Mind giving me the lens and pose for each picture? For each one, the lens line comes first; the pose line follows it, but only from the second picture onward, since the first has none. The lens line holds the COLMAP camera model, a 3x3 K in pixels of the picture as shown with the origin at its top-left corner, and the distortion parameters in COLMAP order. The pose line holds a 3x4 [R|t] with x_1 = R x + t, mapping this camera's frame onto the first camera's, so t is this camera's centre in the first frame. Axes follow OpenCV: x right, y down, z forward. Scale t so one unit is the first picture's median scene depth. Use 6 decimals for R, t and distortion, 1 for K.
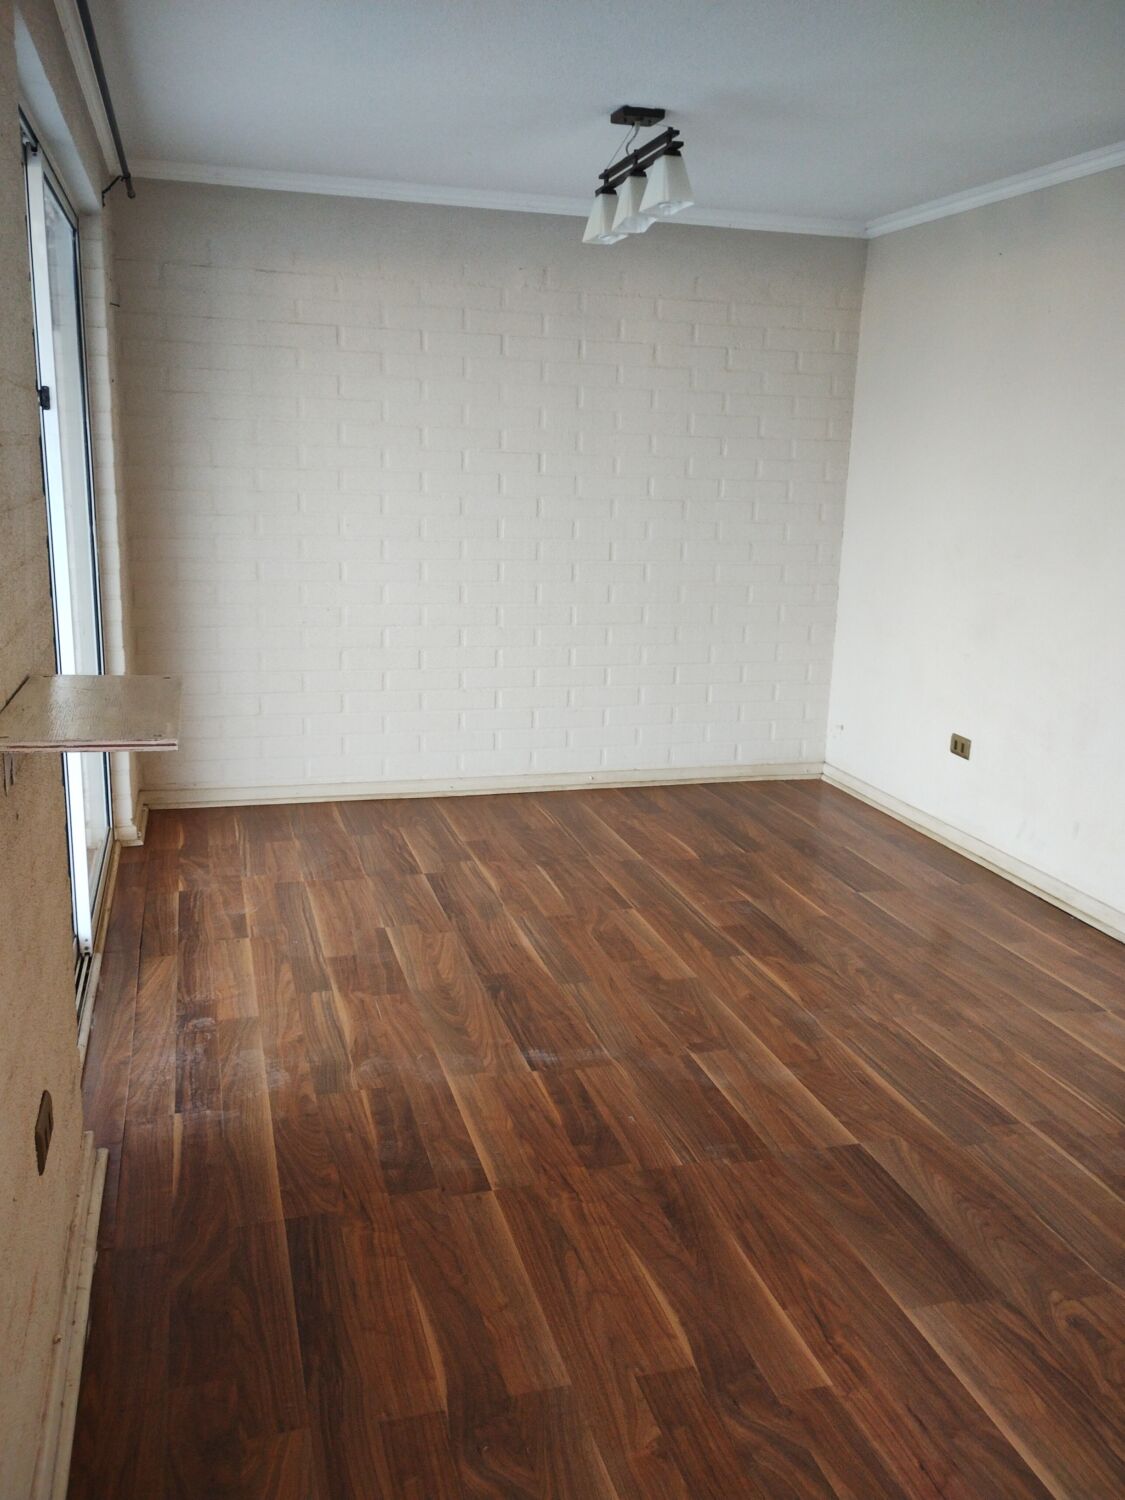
lens RADIAL K [[1241.9, 0, 578.7], [0, 1241.9, 742.6], [0, 0, 1]] dist [0.052807, -0.062991]
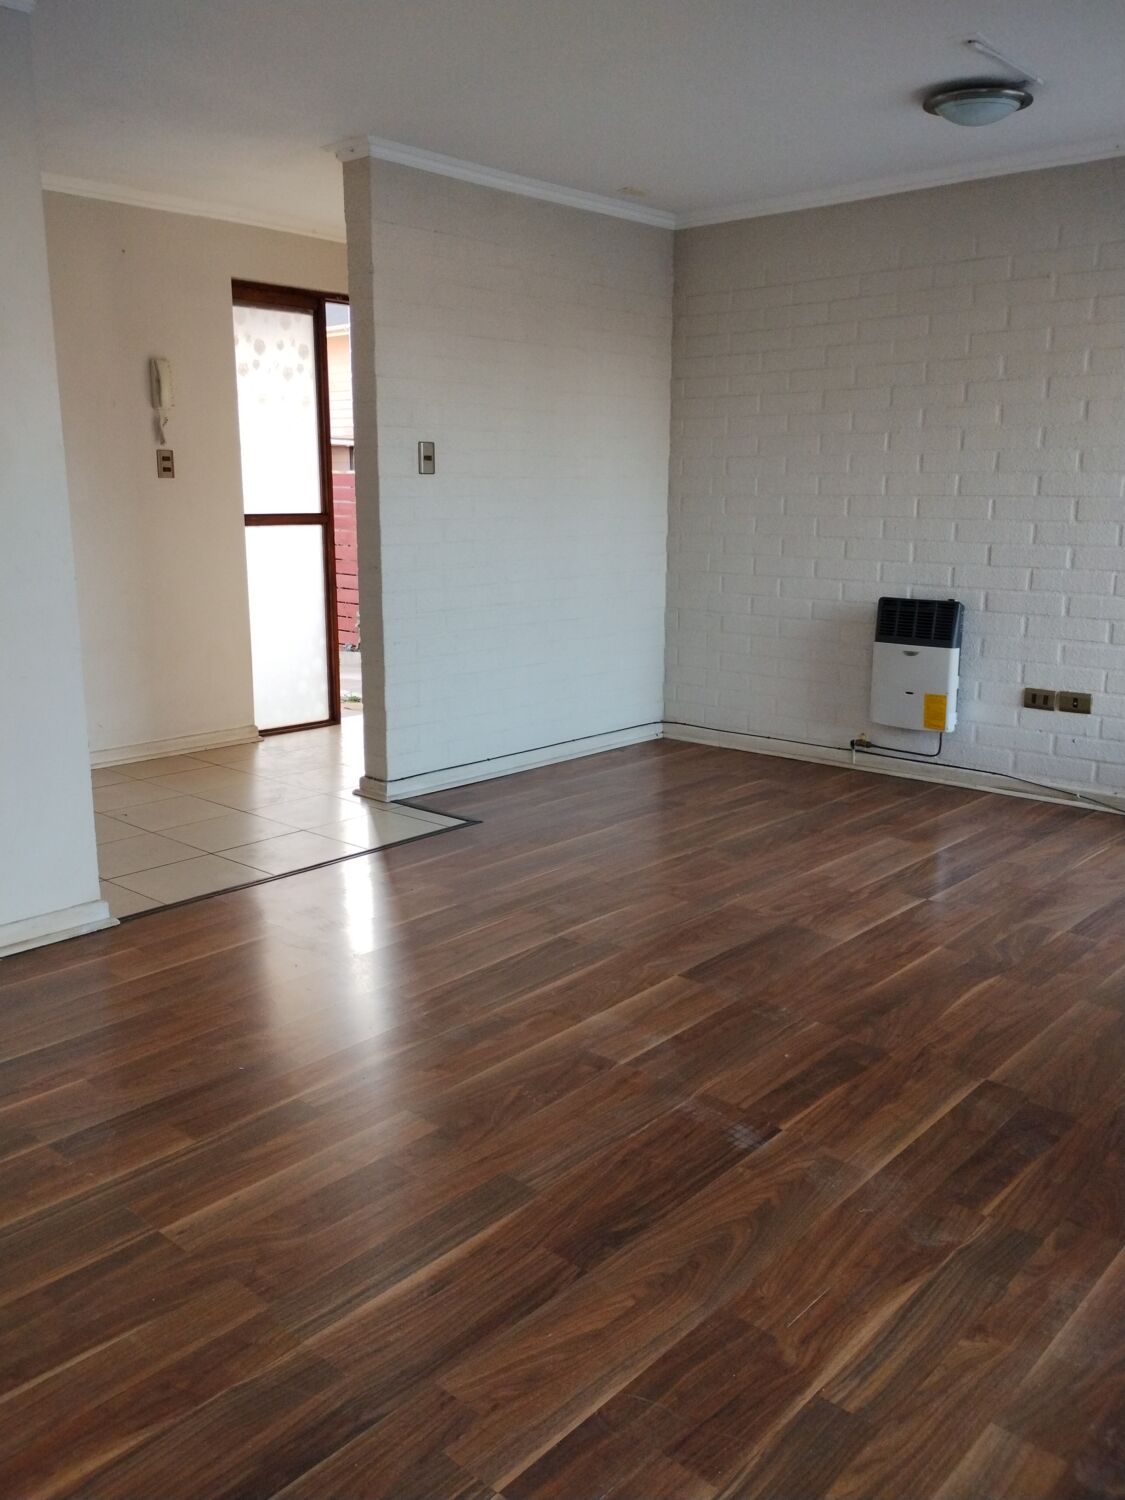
lens RADIAL K [[1241.9, 0, 555.2], [0, 1241.9, 738.8], [0, 0, 1]] dist [0.052807, -0.062991]
pose [[-0.513988, -0.204612, 0.833037, -0.589184], [0.180748, 0.923497, 0.338354, -0.273282], [-0.838538, 0.324479, -0.437684, 1.409096]]
